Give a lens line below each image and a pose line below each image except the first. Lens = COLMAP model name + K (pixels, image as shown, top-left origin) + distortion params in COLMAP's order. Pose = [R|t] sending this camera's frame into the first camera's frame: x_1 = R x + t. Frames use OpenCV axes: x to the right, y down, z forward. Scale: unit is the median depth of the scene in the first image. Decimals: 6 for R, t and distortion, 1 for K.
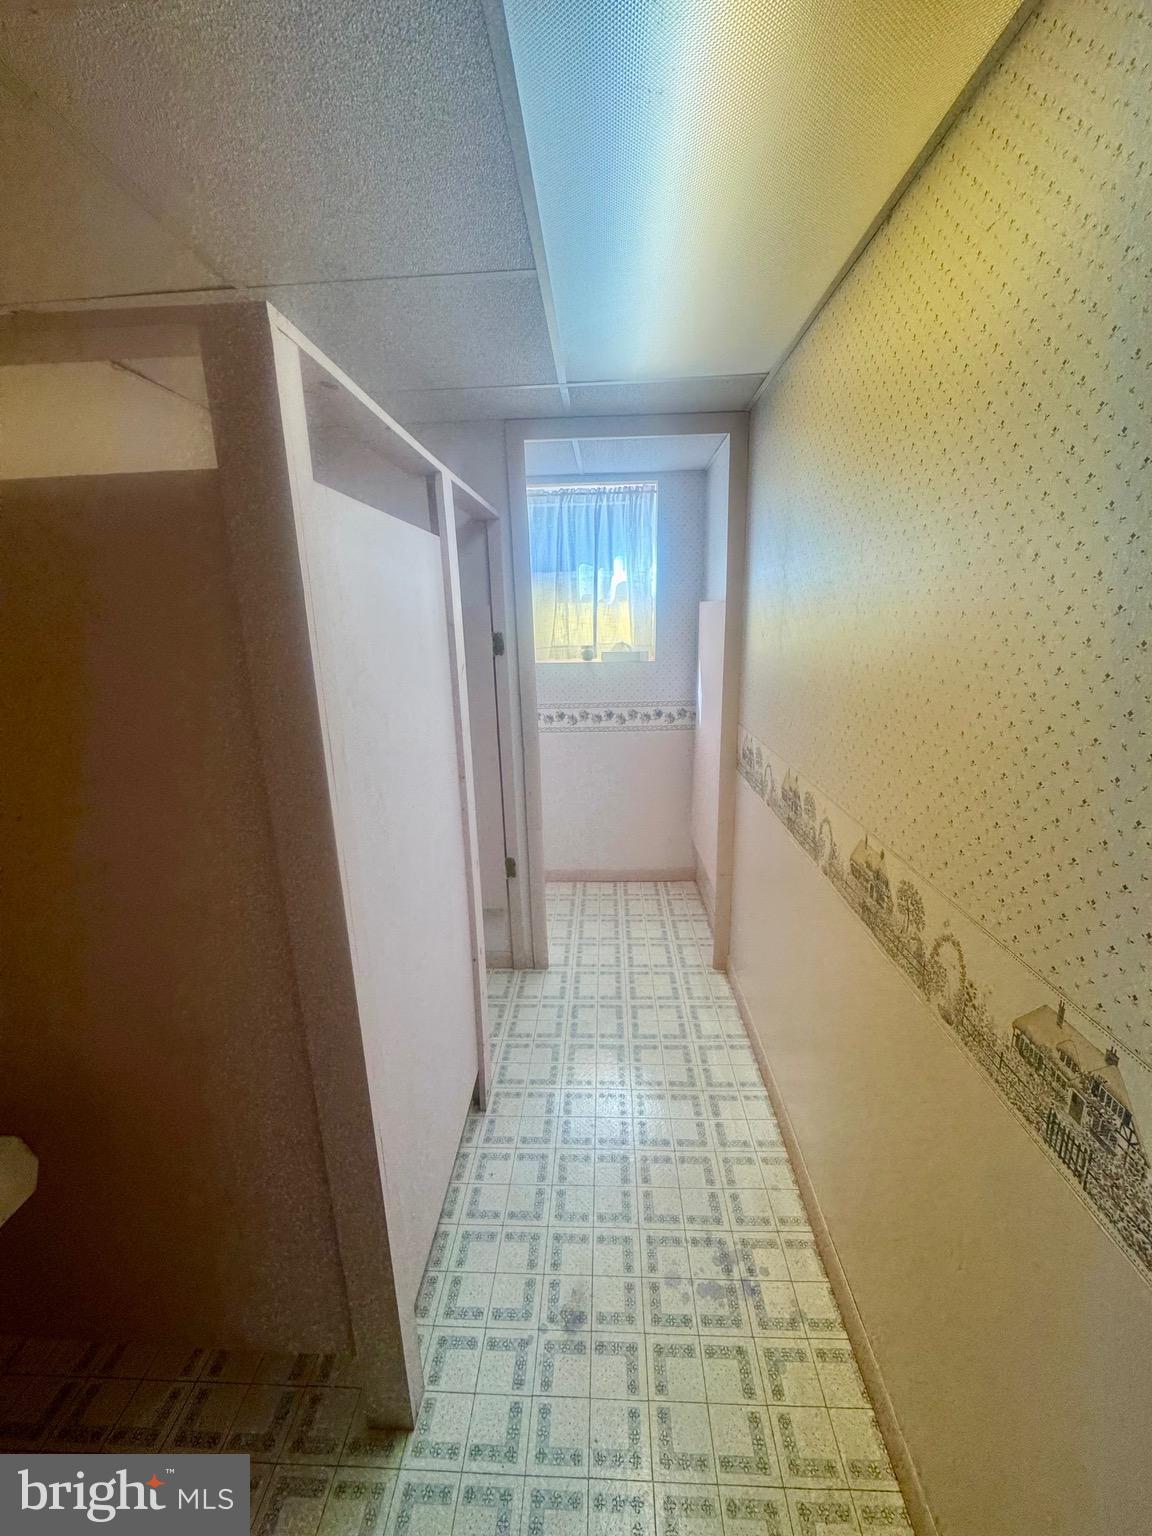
lens RADIAL K [[614.9, 0, 577.2], [0, 614.9, 772.5], [0, 0, 1]] dist [-0.004448, -0.000625]
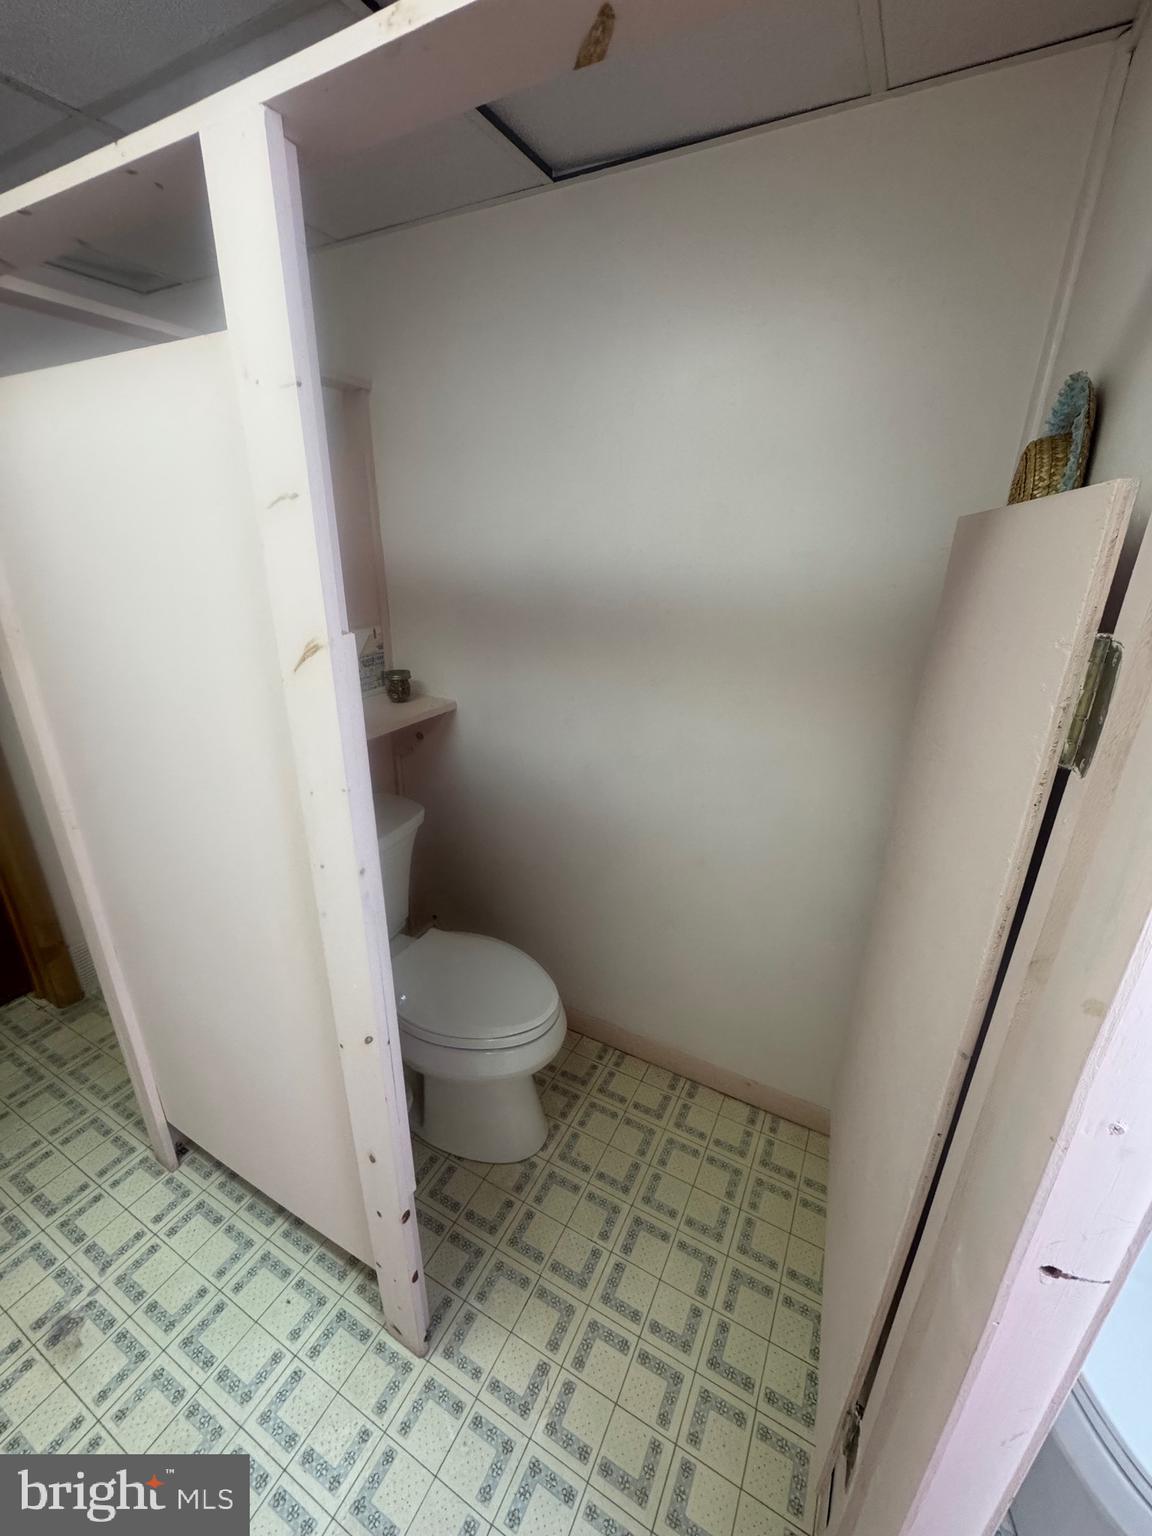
lens RADIAL K [[614.9, 0, 577.6], [0, 614.9, 769.1], [0, 0, 1]] dist [-0.004448, -0.000625]
pose [[-0.427147, 0.334467, -0.840046, 0.127023], [-0.240104, 0.853753, 0.462013, -0.347120], [0.871720, 0.399046, -0.284371, 1.367582]]
